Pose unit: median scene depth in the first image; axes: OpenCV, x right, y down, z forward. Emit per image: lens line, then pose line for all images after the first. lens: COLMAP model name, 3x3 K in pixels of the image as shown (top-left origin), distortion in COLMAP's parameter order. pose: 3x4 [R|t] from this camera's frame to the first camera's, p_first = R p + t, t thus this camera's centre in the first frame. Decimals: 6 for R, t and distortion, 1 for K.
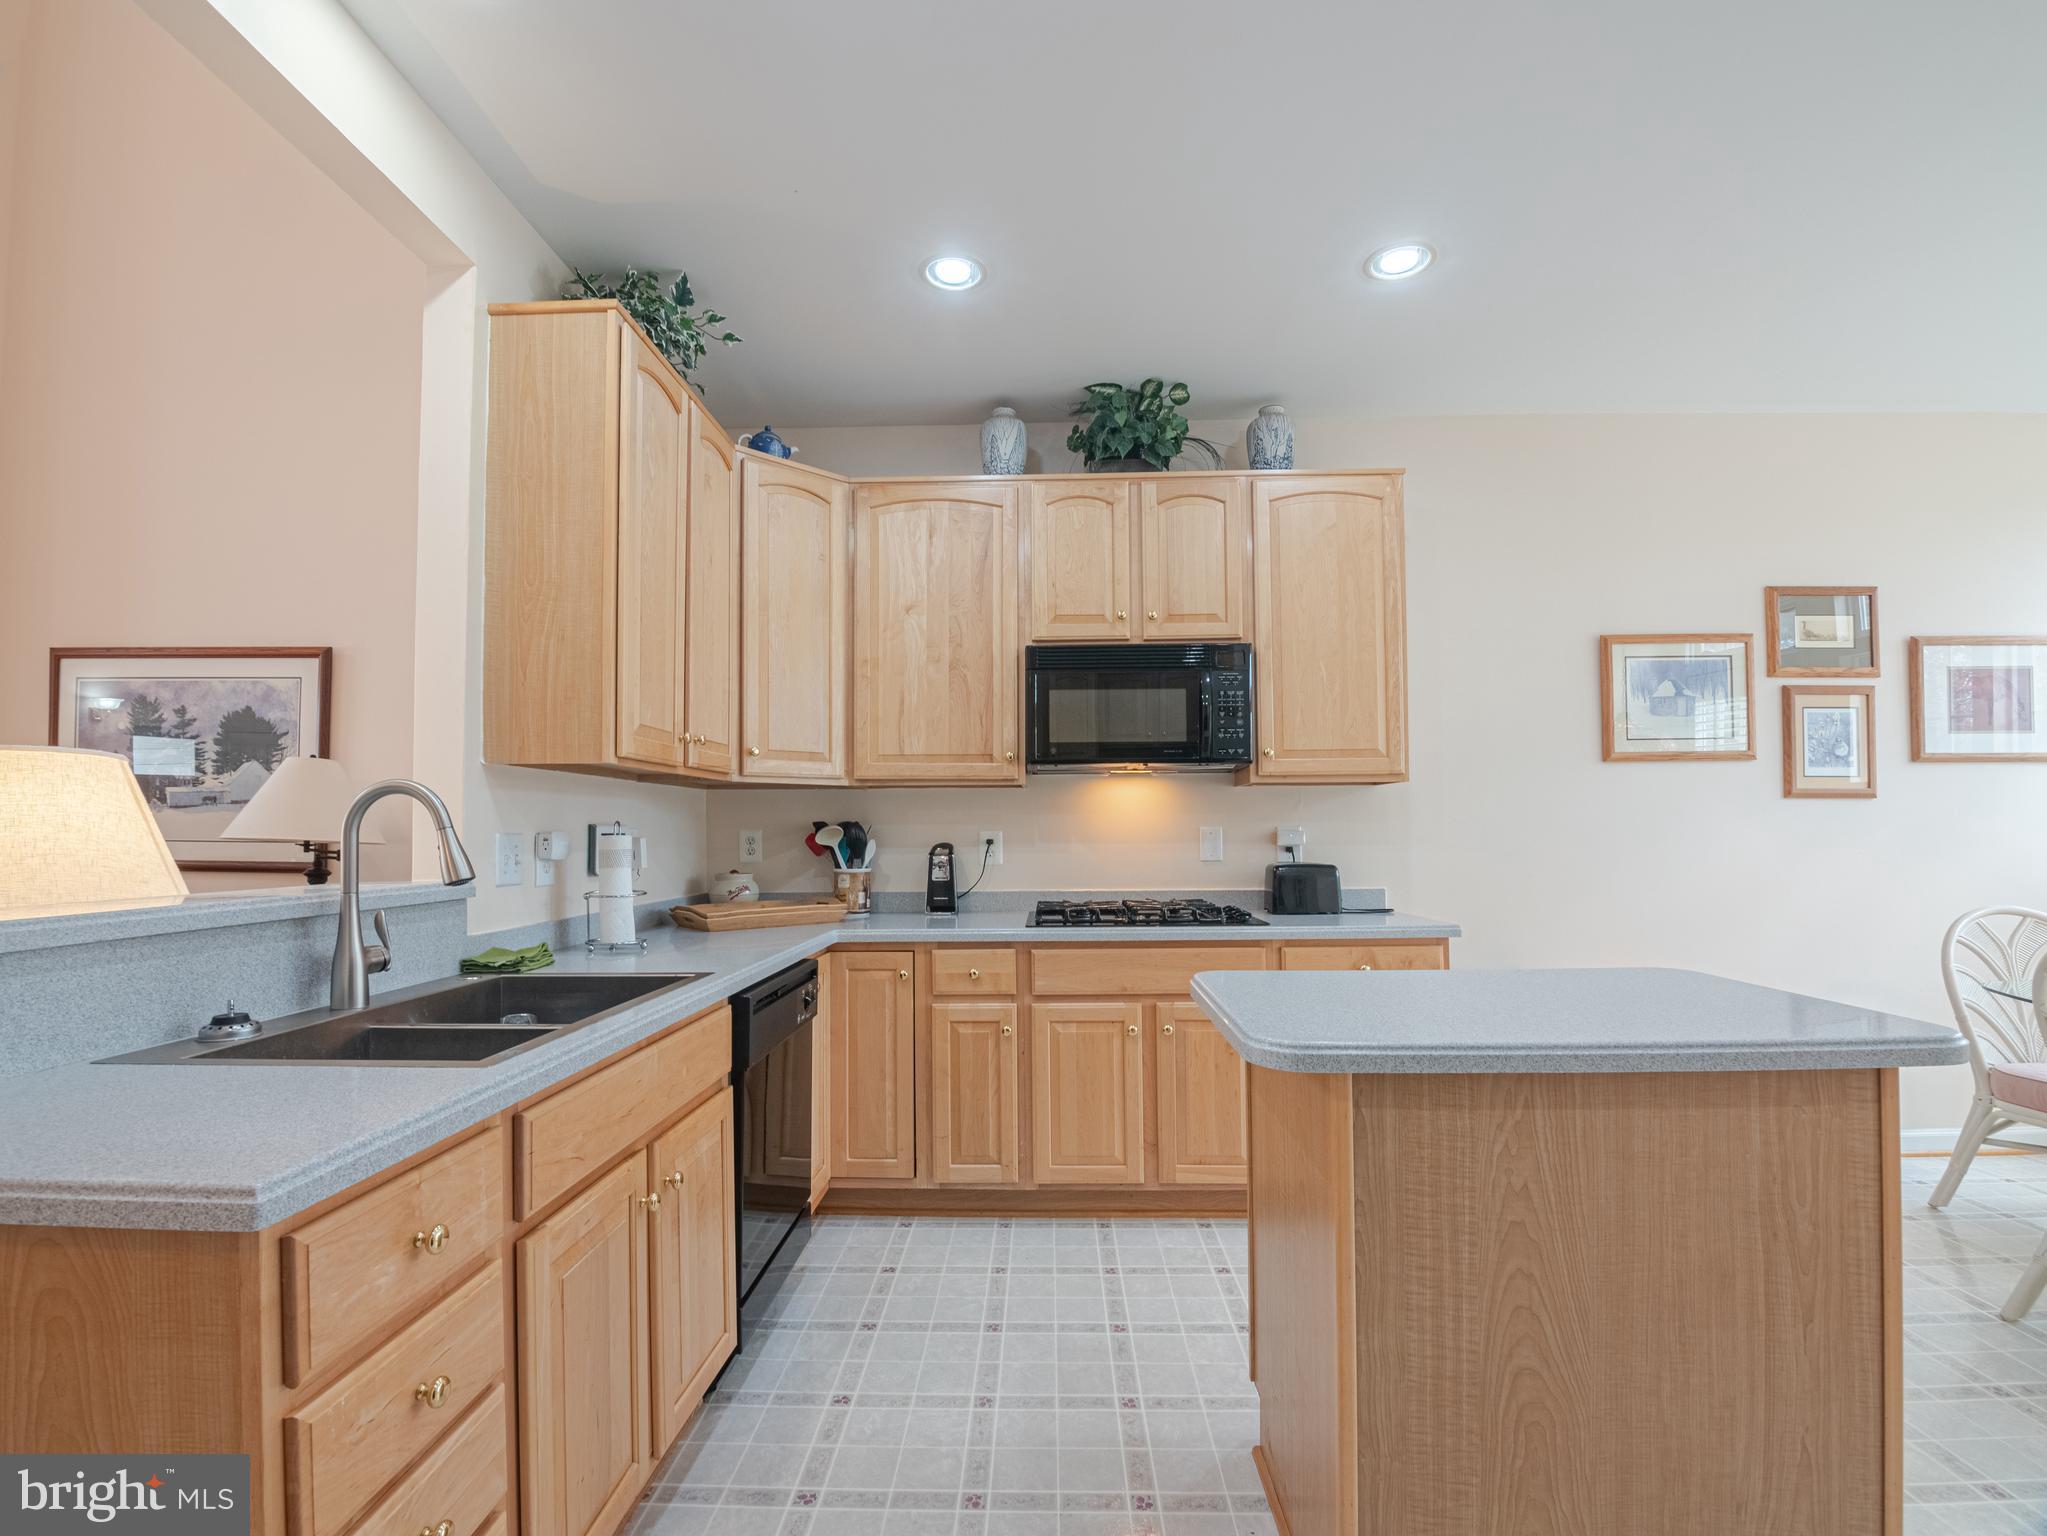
lens RADIAL K [[958.9, 0, 1014.6], [0, 958.9, 802.3], [0, 0, 1]] dist [-0.016027, -0.006393]
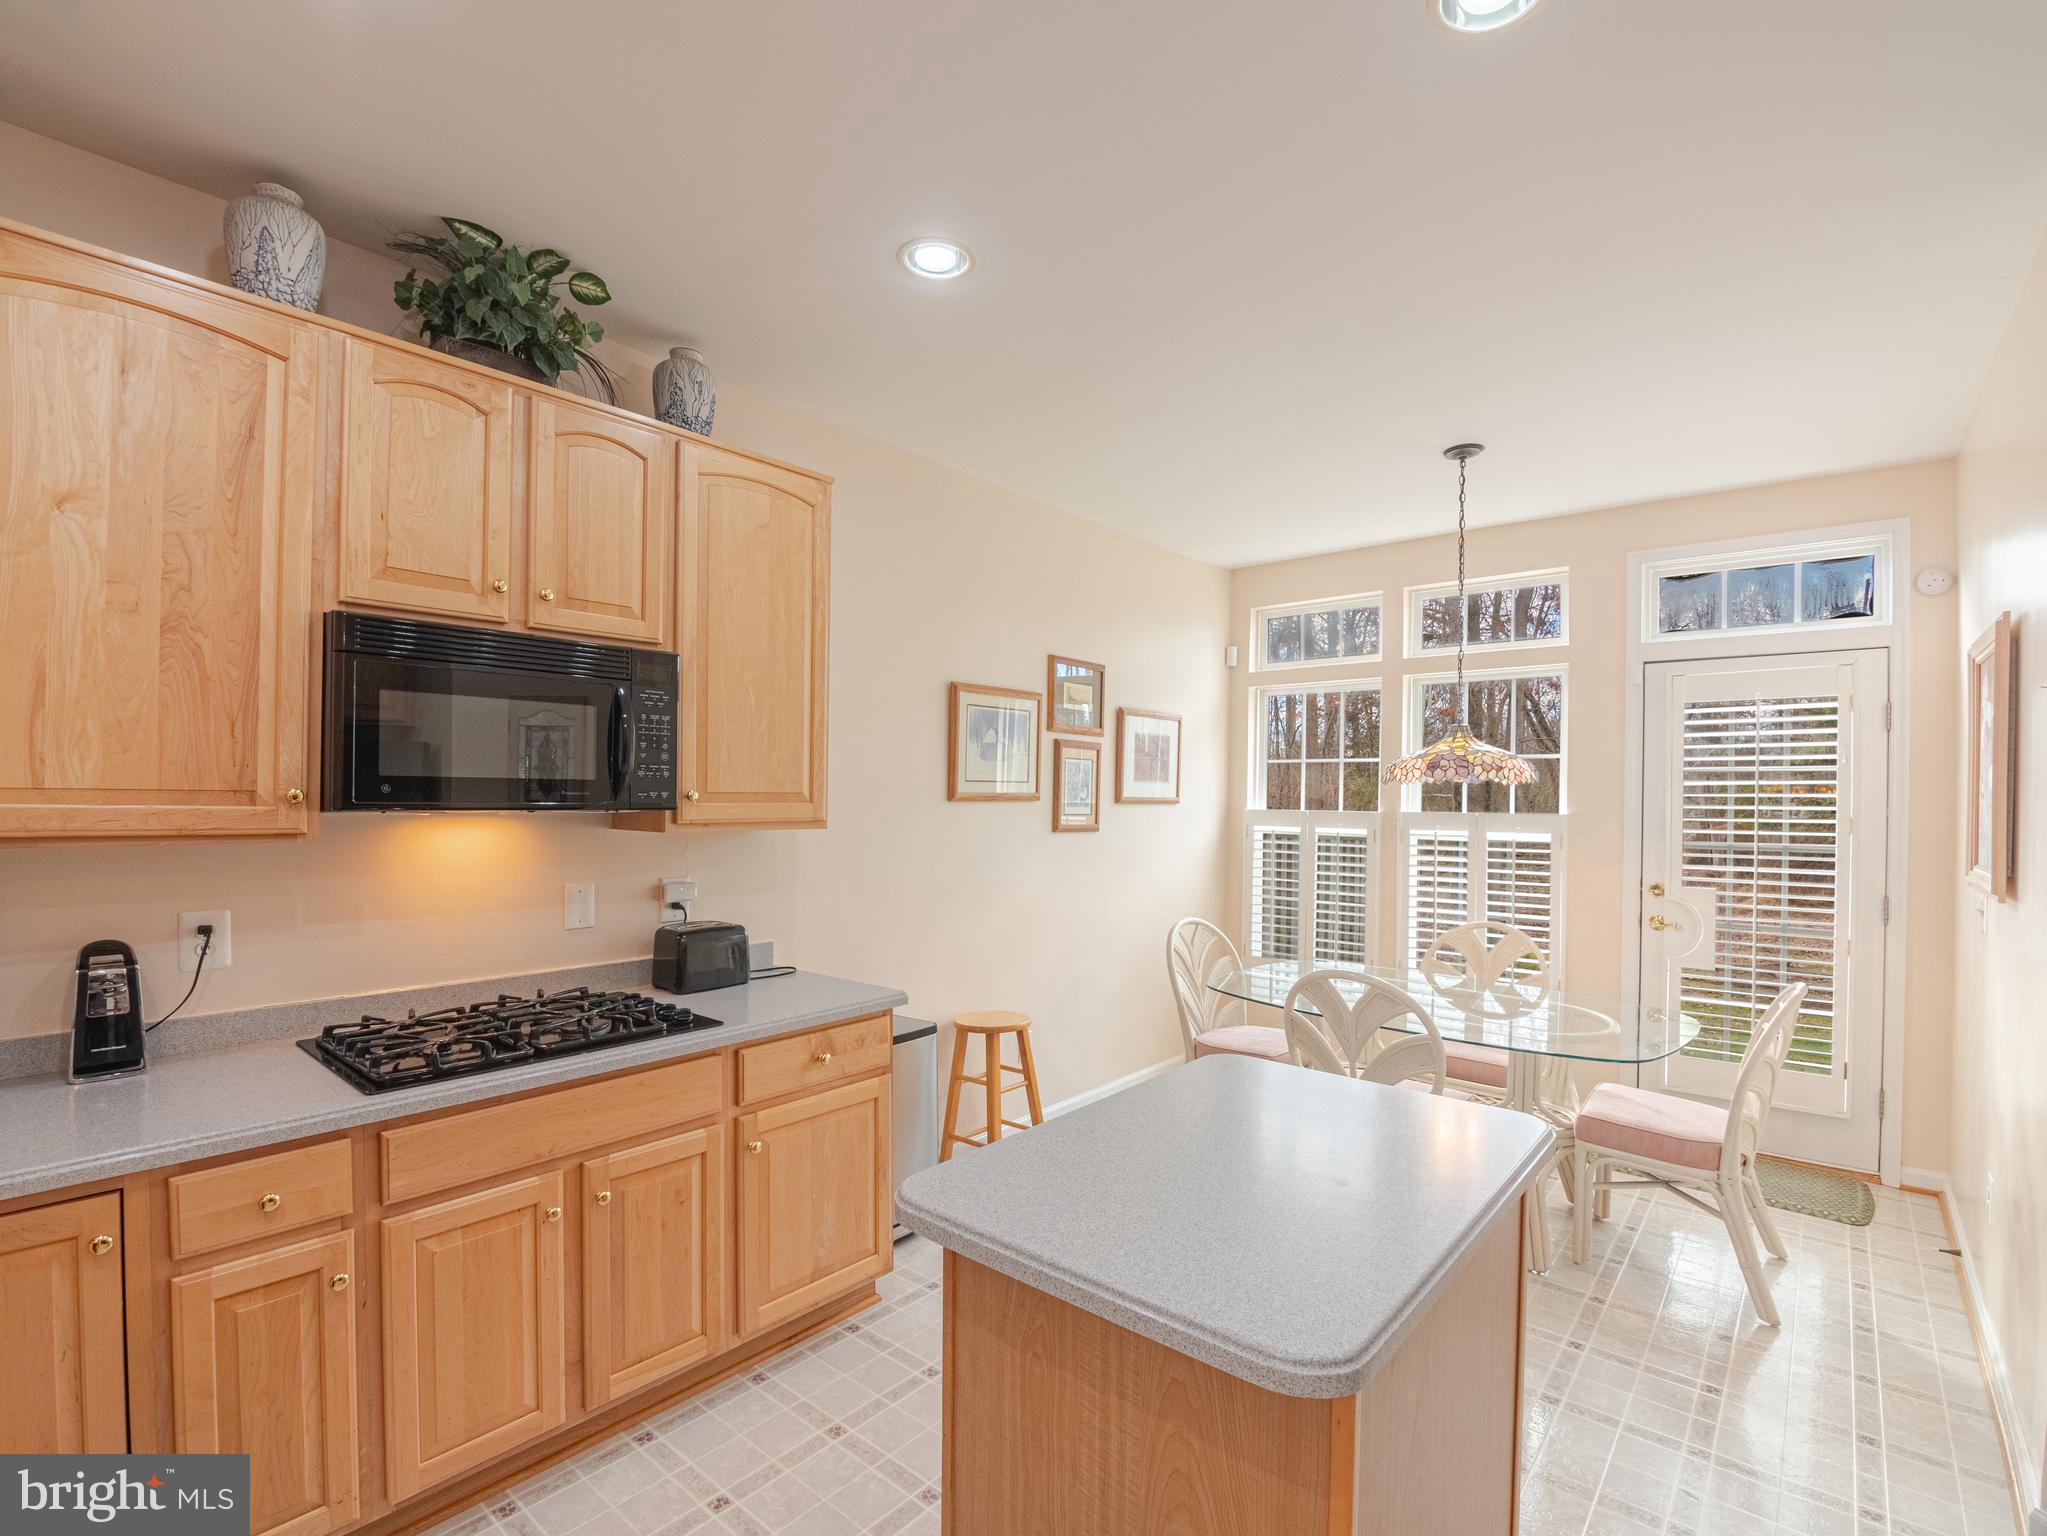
lens RADIAL K [[958.9, 0, 1014.0], [0, 958.9, 797.8], [0, 0, 1]] dist [-0.016027, -0.006393]
pose [[0.624515, 0.009881, 0.780950, -0.180647], [-0.041236, 0.998942, 0.020337, -0.075601], [-0.779923, -0.044904, 0.624262, 0.294650]]
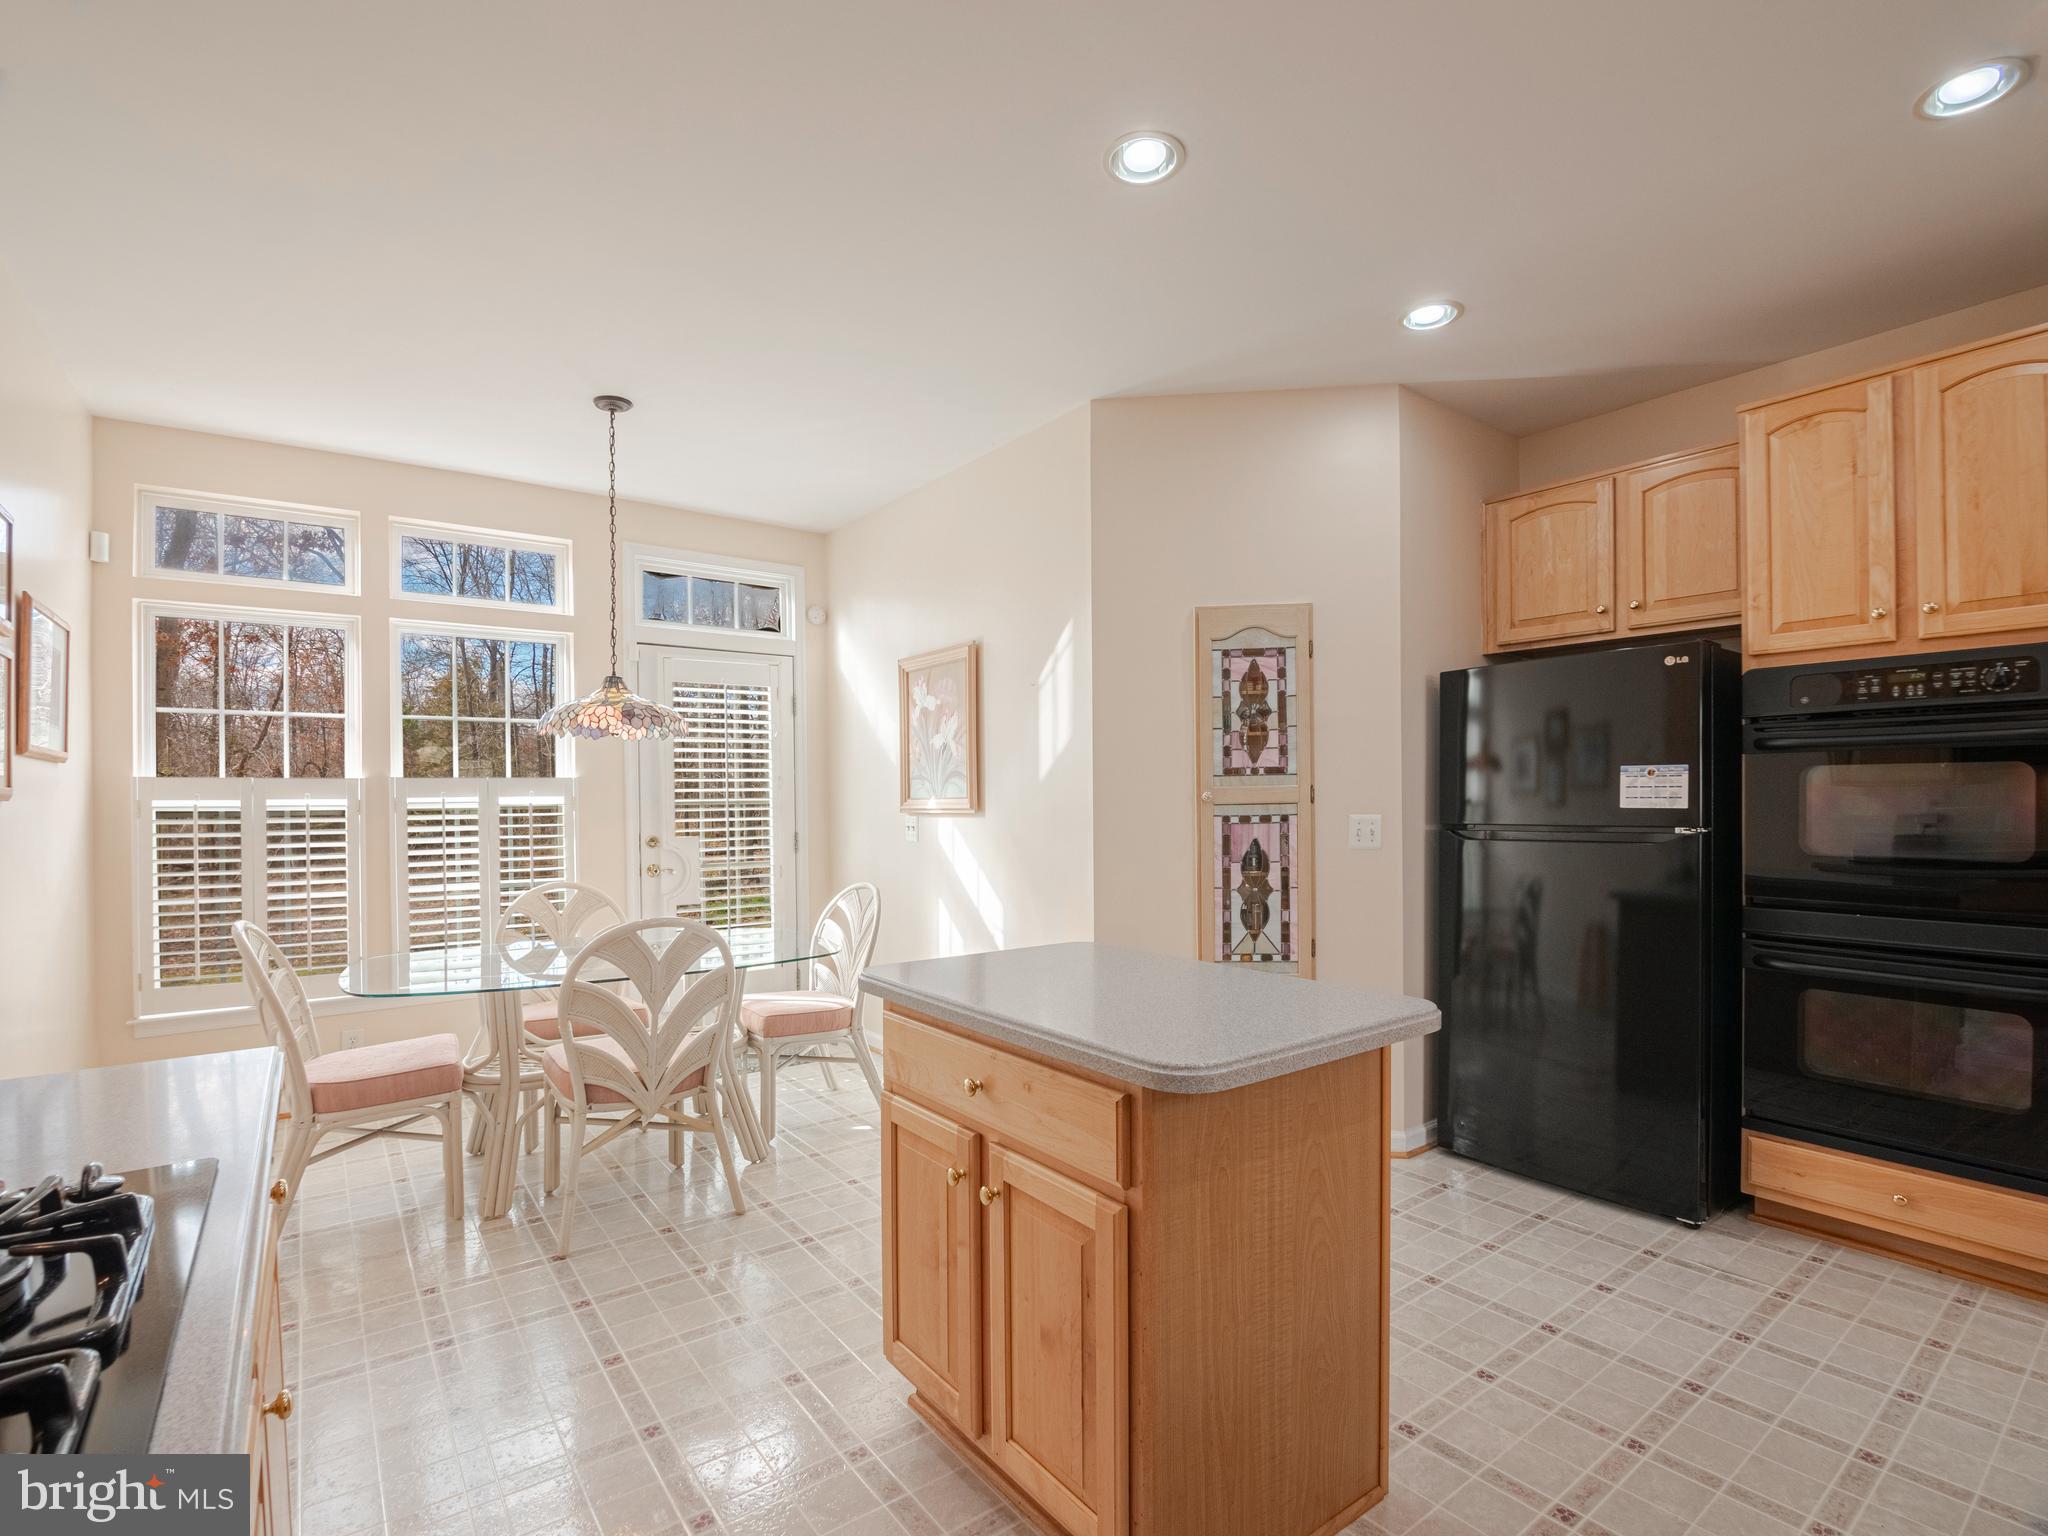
lens RADIAL K [[959.3, 0, 1025.5], [0, 959.3, 803.3], [0, 0, 1]] dist [-0.016027, -0.006393]
pose [[-0.630726, 0.012636, 0.775903, -0.151459], [-0.010594, 0.999634, -0.024892, 0.006835], [-0.775933, -0.023920, -0.630361, 0.883783]]
